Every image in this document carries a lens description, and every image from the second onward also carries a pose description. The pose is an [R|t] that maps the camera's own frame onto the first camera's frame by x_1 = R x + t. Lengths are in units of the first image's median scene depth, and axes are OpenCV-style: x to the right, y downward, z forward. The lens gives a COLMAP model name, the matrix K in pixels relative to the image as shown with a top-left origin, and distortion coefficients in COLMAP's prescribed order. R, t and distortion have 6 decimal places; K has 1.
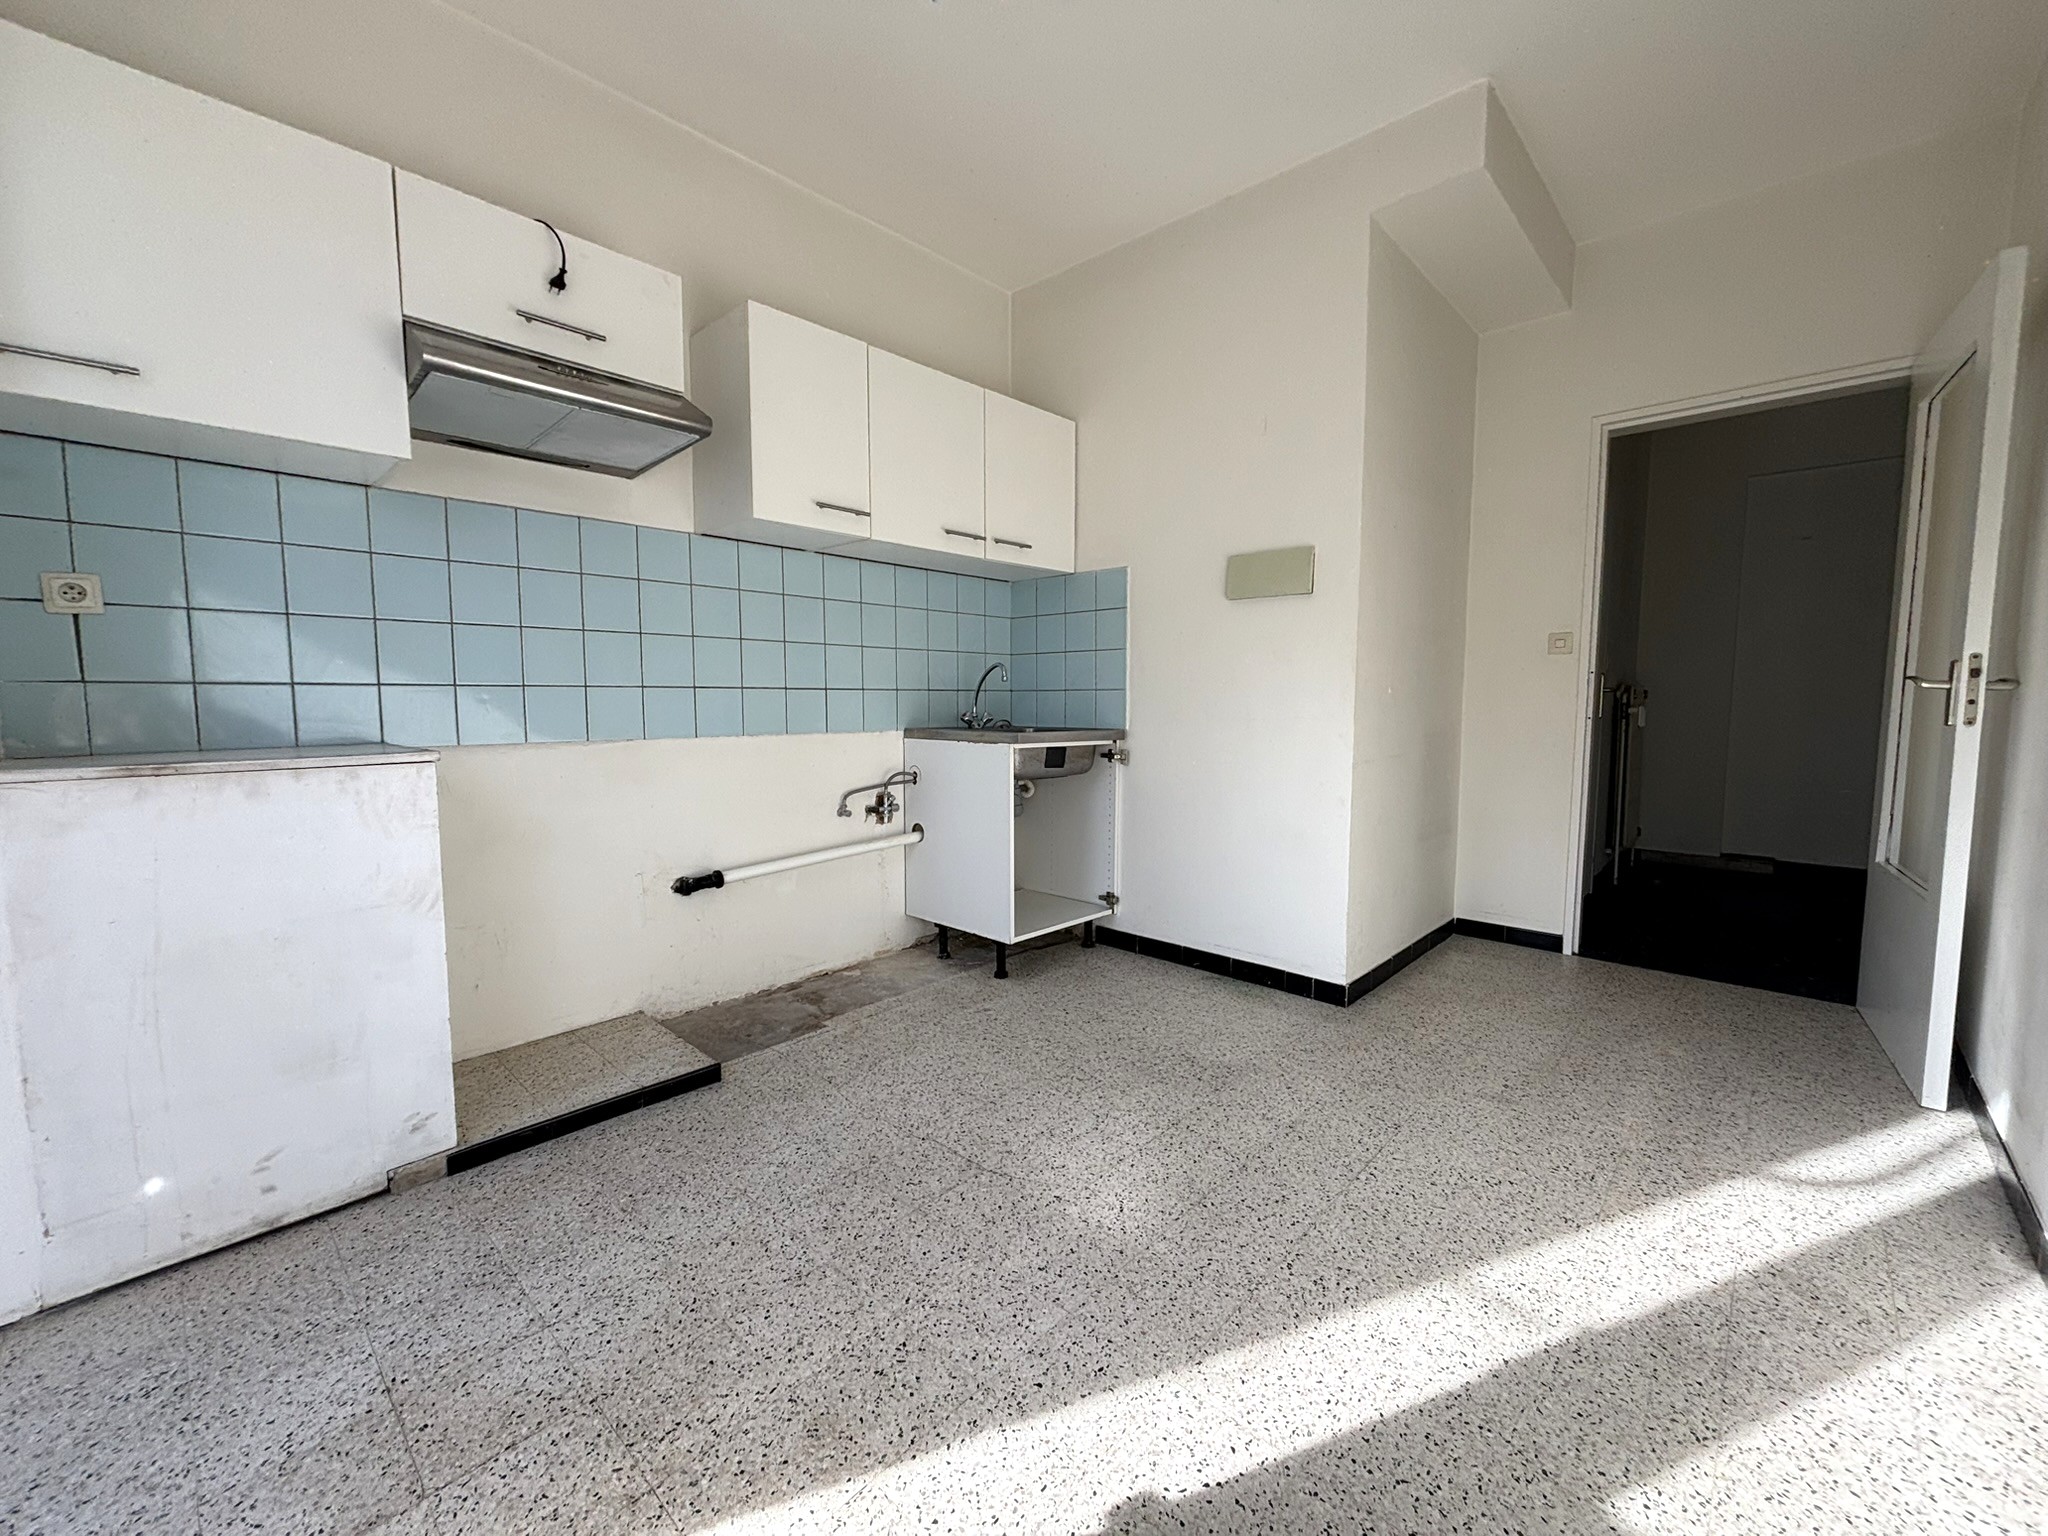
lens RADIAL K [[825.5, 0, 1024.0], [0, 825.5, 768.0], [0, 0, 1]] dist [0.012841, 0.000499]
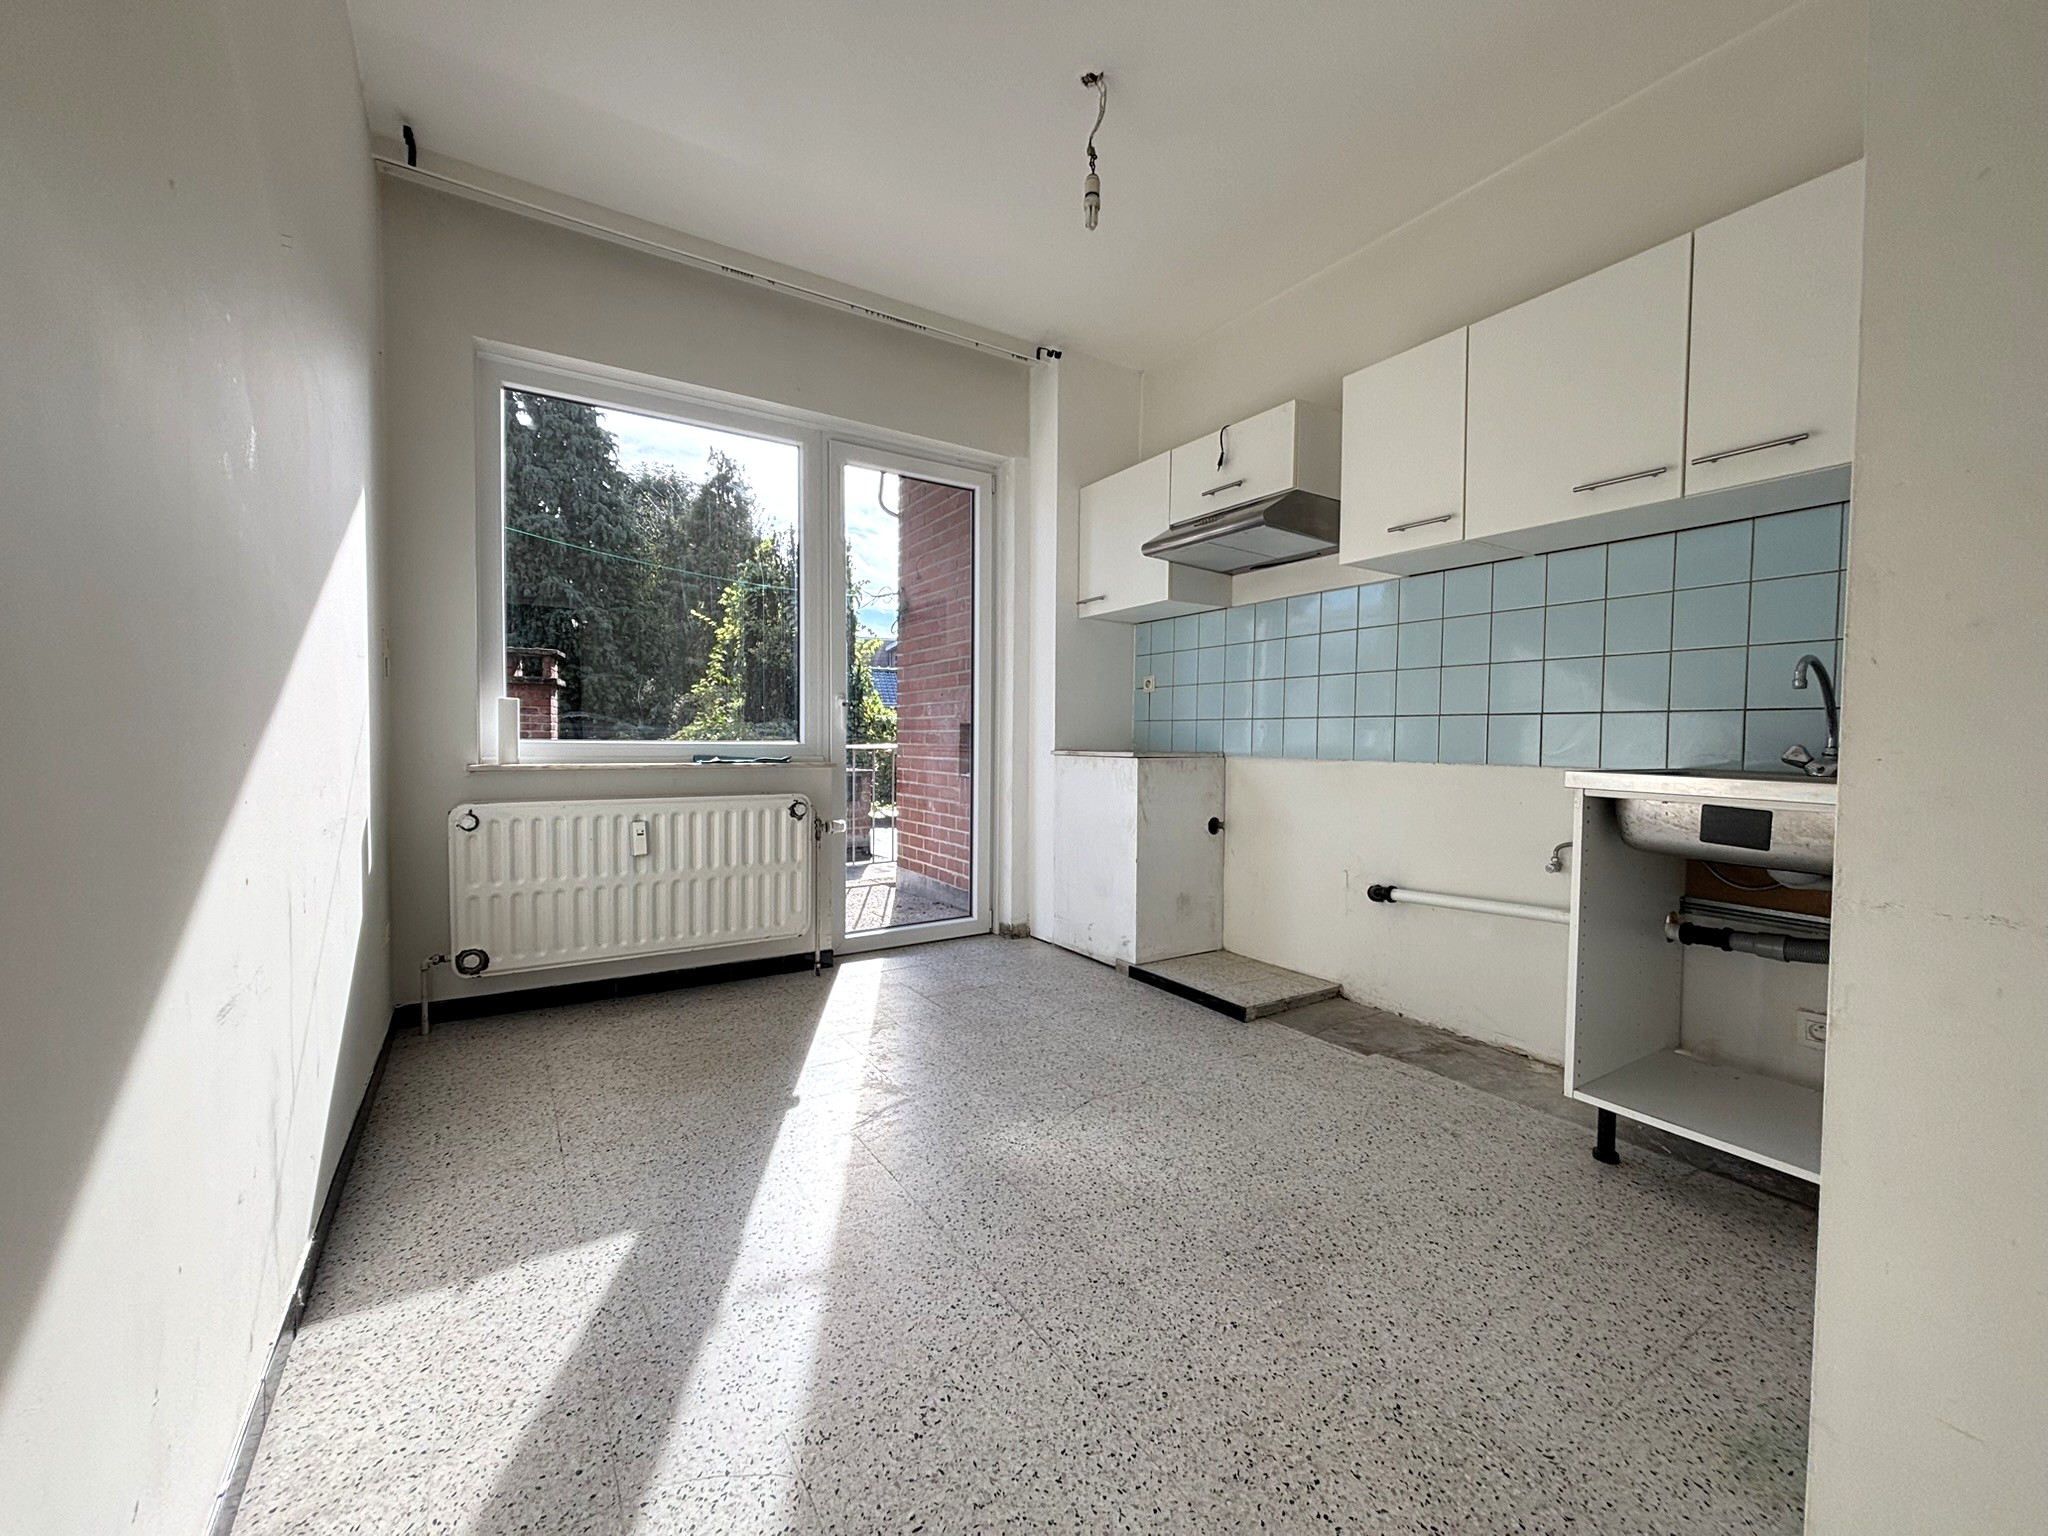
lens RADIAL K [[825.5, 0, 1024.0], [0, 825.5, 768.0], [0, 0, 1]] dist [0.012841, 0.000499]
pose [[-0.245565, 0.031627, -0.968864, 0.914674], [-0.095652, 0.993800, 0.056685, -0.050463], [0.964649, 0.106593, -0.241017, 0.914252]]
